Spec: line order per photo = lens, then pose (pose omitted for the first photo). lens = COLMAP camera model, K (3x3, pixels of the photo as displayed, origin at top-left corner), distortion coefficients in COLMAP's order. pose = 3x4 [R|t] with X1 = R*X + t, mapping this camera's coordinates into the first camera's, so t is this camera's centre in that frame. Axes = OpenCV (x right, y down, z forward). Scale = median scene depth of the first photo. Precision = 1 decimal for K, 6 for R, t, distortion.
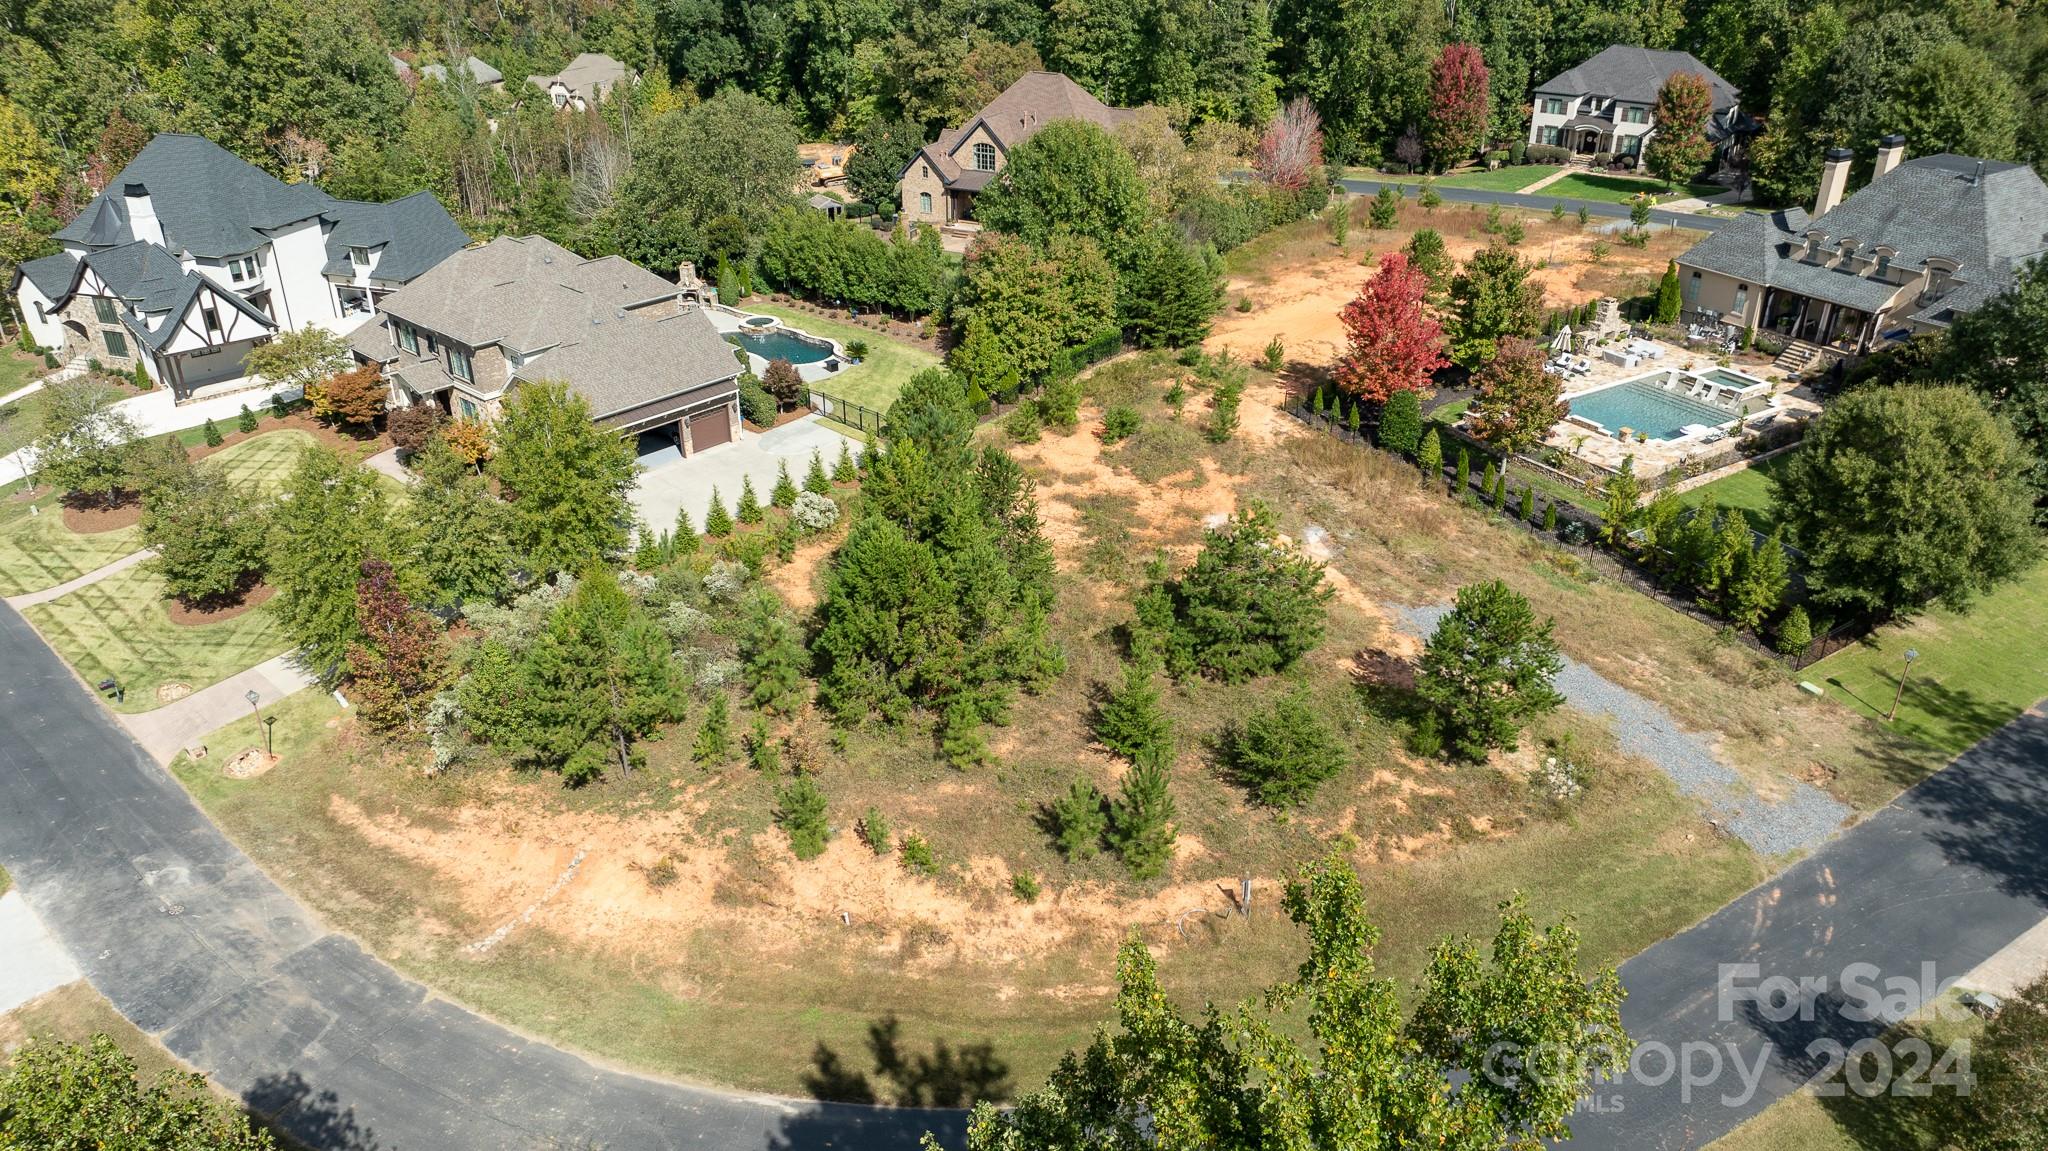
lens RADIAL K [[1443.7, 0, 1021.7], [0, 1443.7, 577.8], [0, 0, 1]] dist [-0.032463, 0.023308]
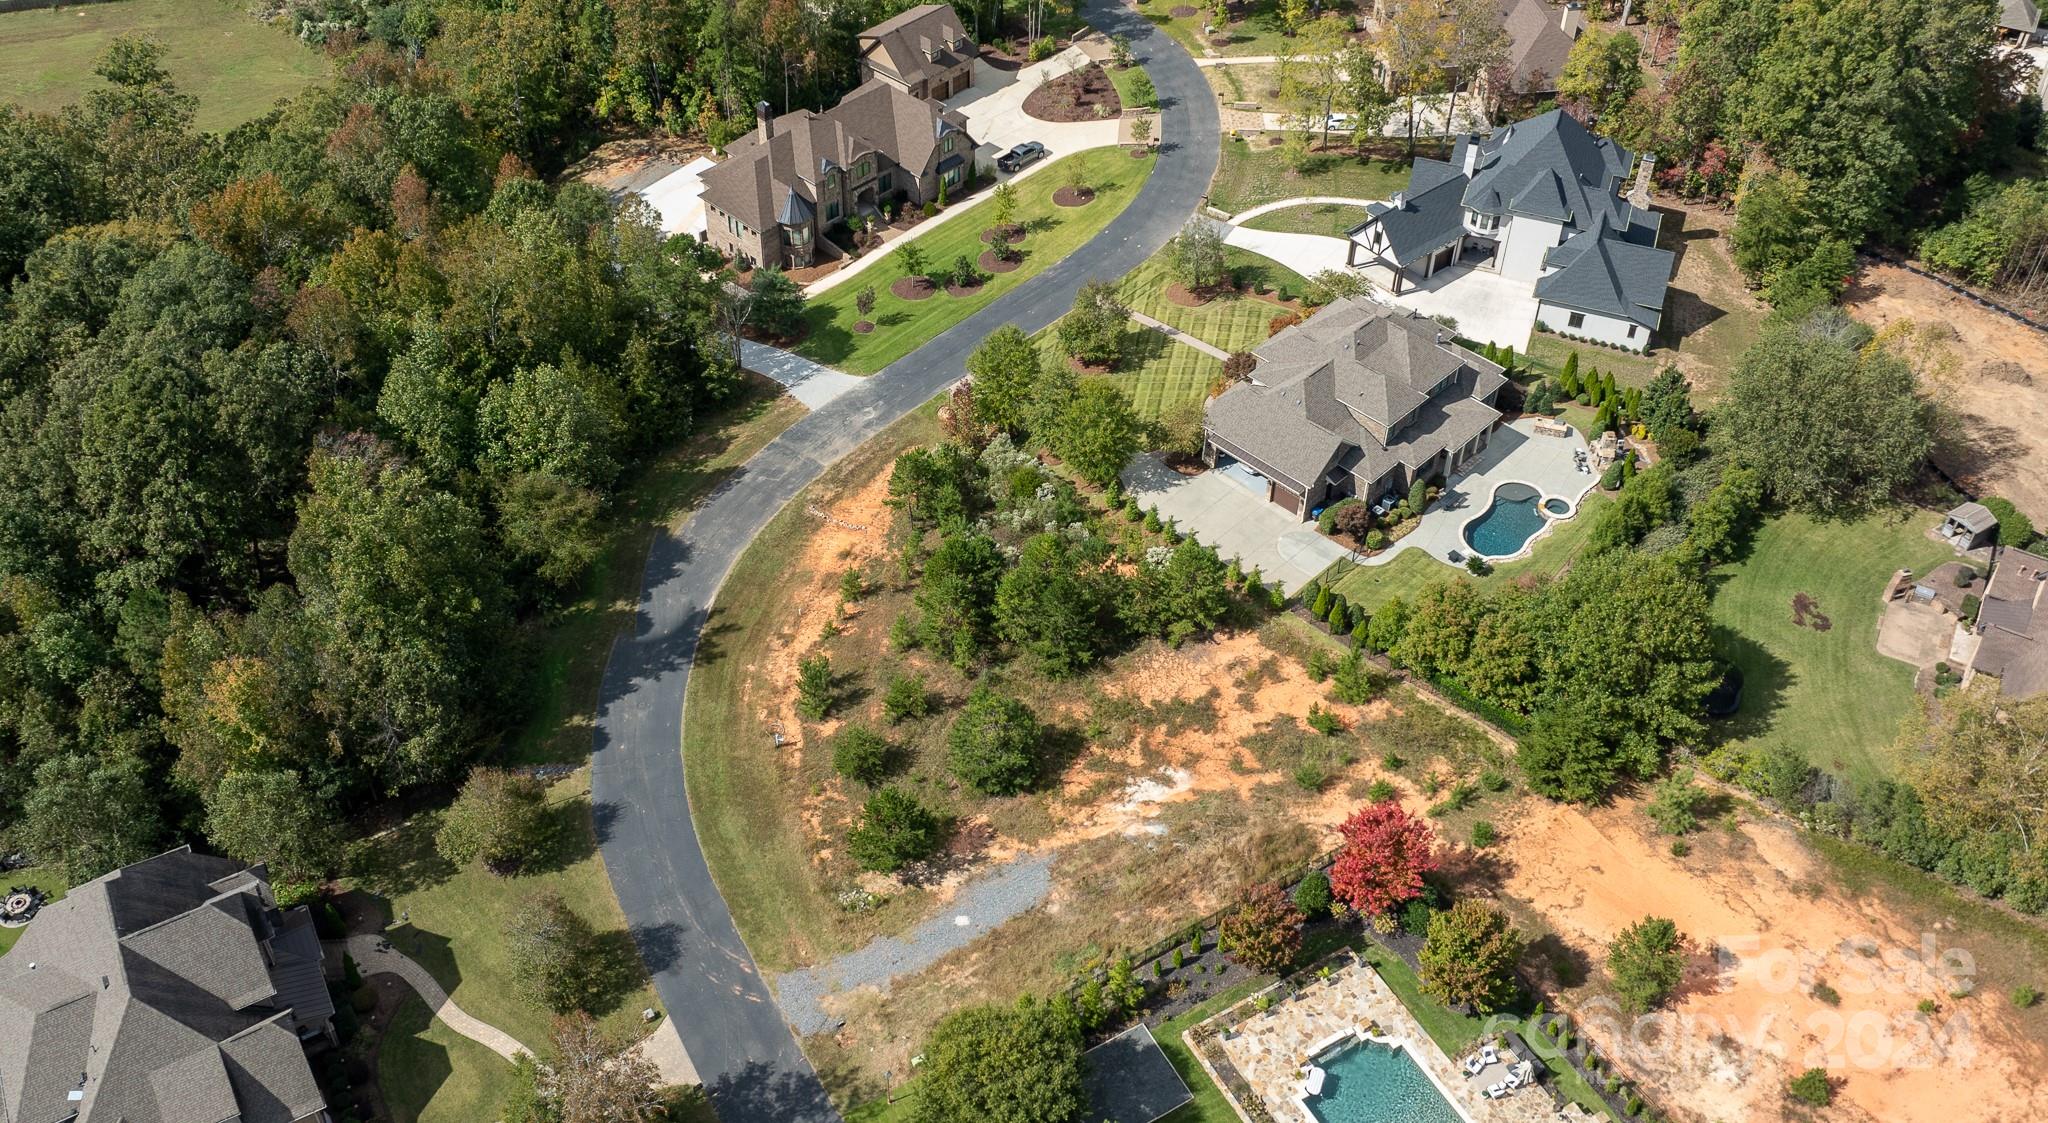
lens RADIAL K [[1829.1, 0, 948.3], [0, 1829.1, 426.7], [0, 0, 1]] dist [-0.030622, 0.018156]
pose [[-0.061155, 0.638832, -0.766912, 1.251669], [-0.451170, 0.667684, 0.592152, -1.173926], [0.890340, 0.382221, 0.247390, 0.259570]]
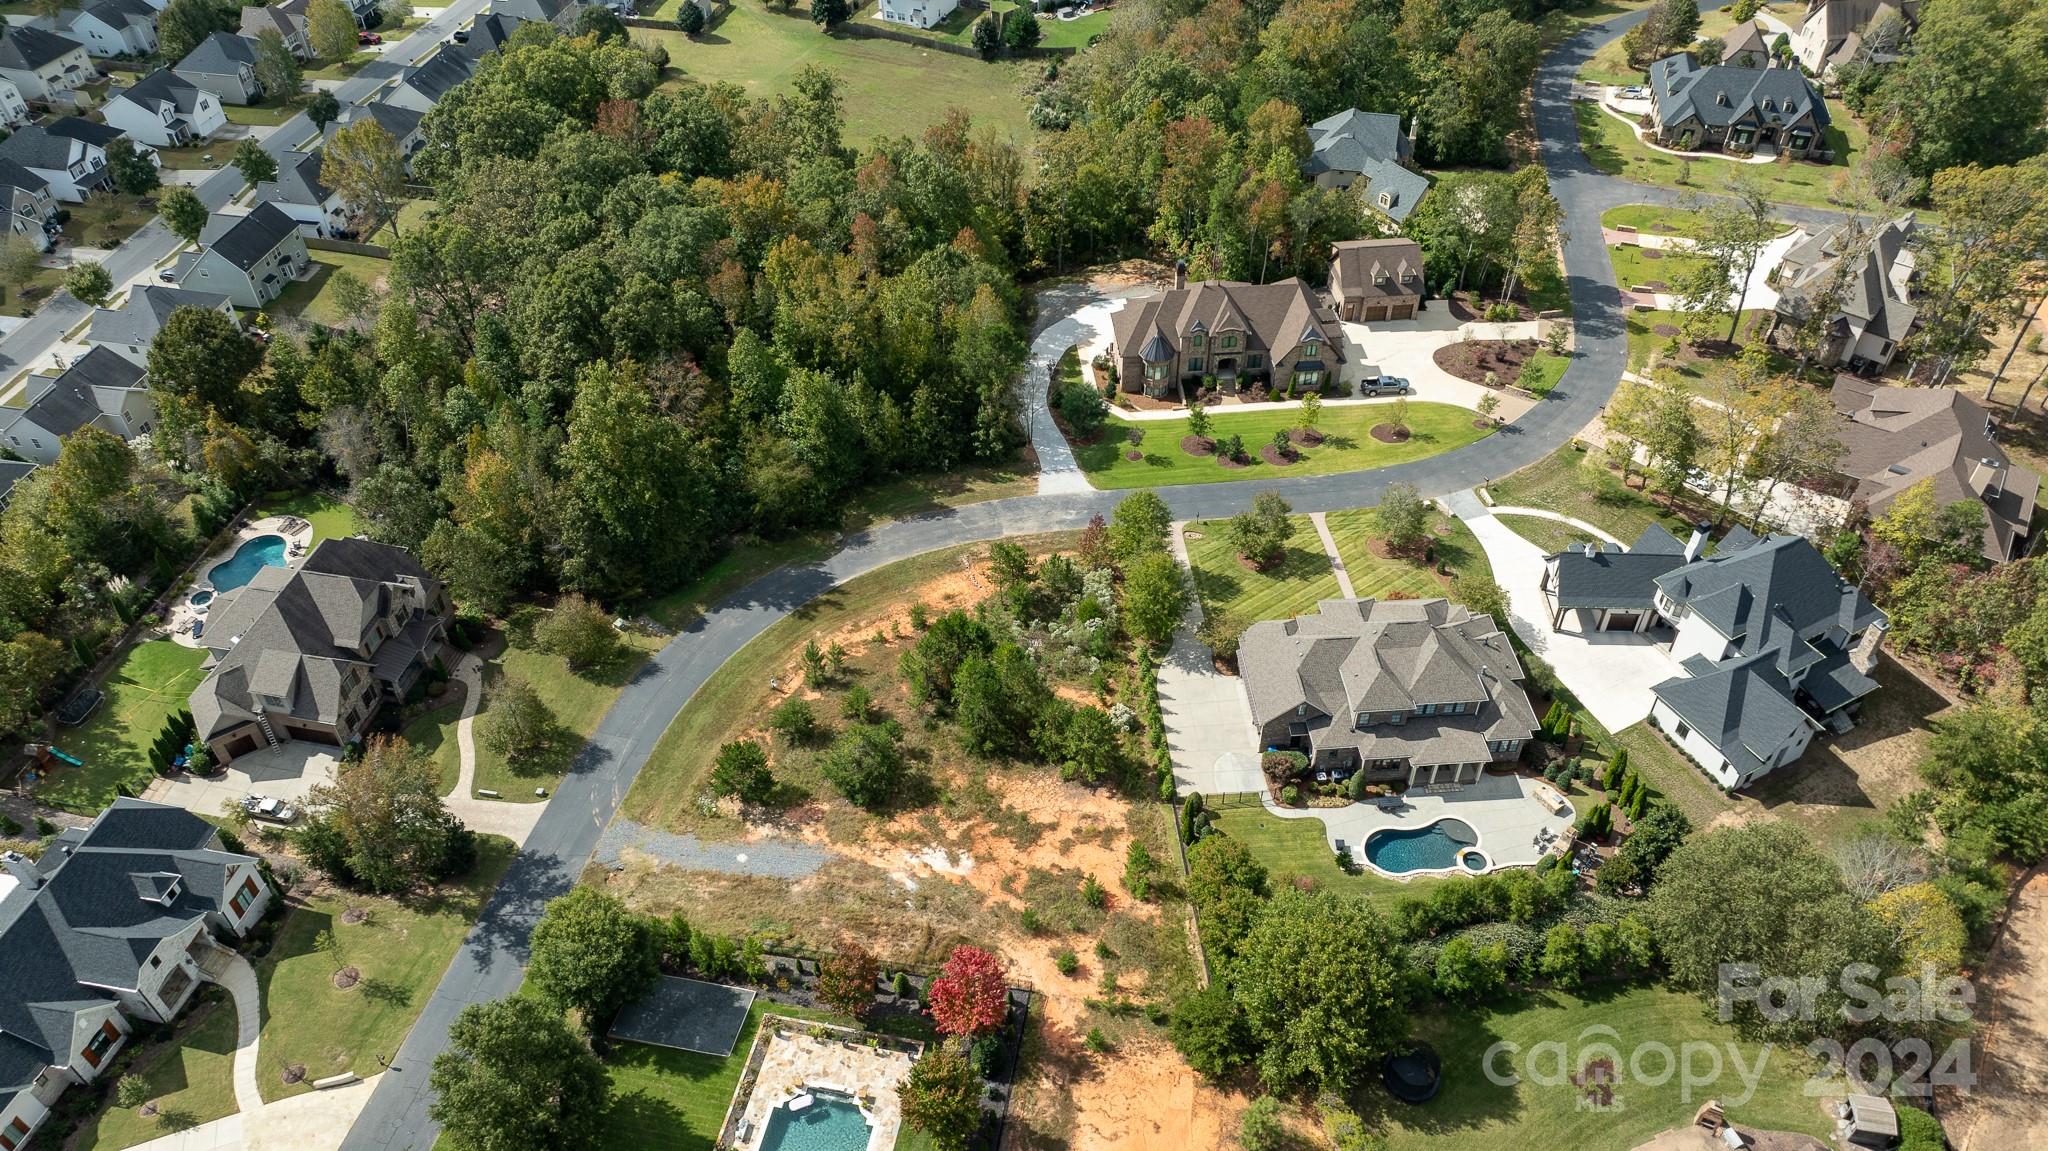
lens RADIAL K [[1443.7, 0, 1021.7], [0, 1443.7, 572.2], [0, 0, 1]] dist [-0.032463, 0.023308]
pose [[-0.689267, 0.497137, -0.527034, 0.787282], [-0.322478, 0.440895, 0.837628, -1.570084], [0.648783, 0.747306, -0.143579, 1.030109]]
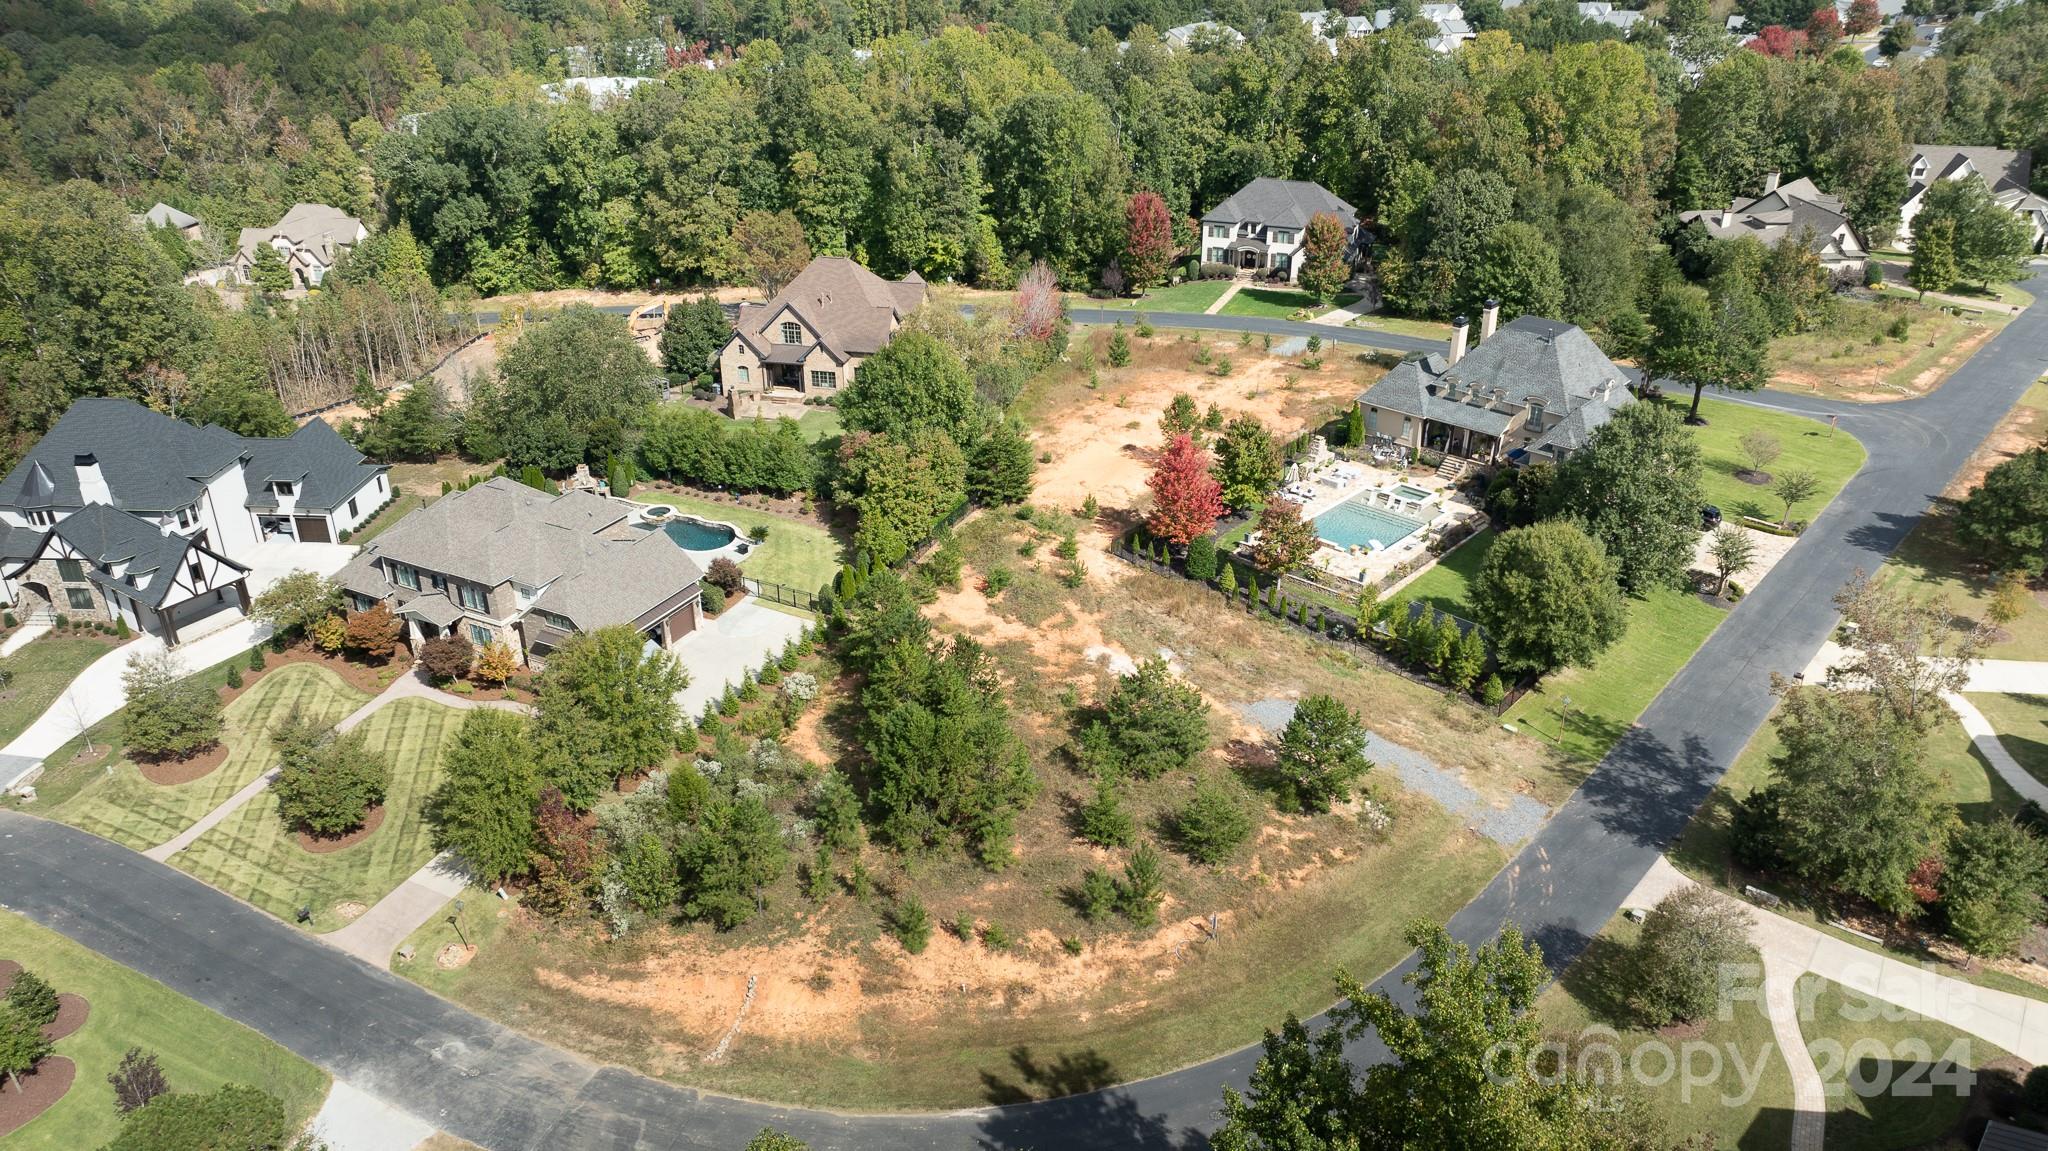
lens RADIAL K [[1443.7, 0, 1022.1], [0, 1443.7, 576.6], [0, 0, 1]] dist [-0.032463, 0.023308]
pose [[0.965326, -0.116409, 0.233654, -0.241444], [0.120344, 0.992729, -0.002605, -0.116176], [-0.231651, 0.030633, 0.972316, -0.314778]]
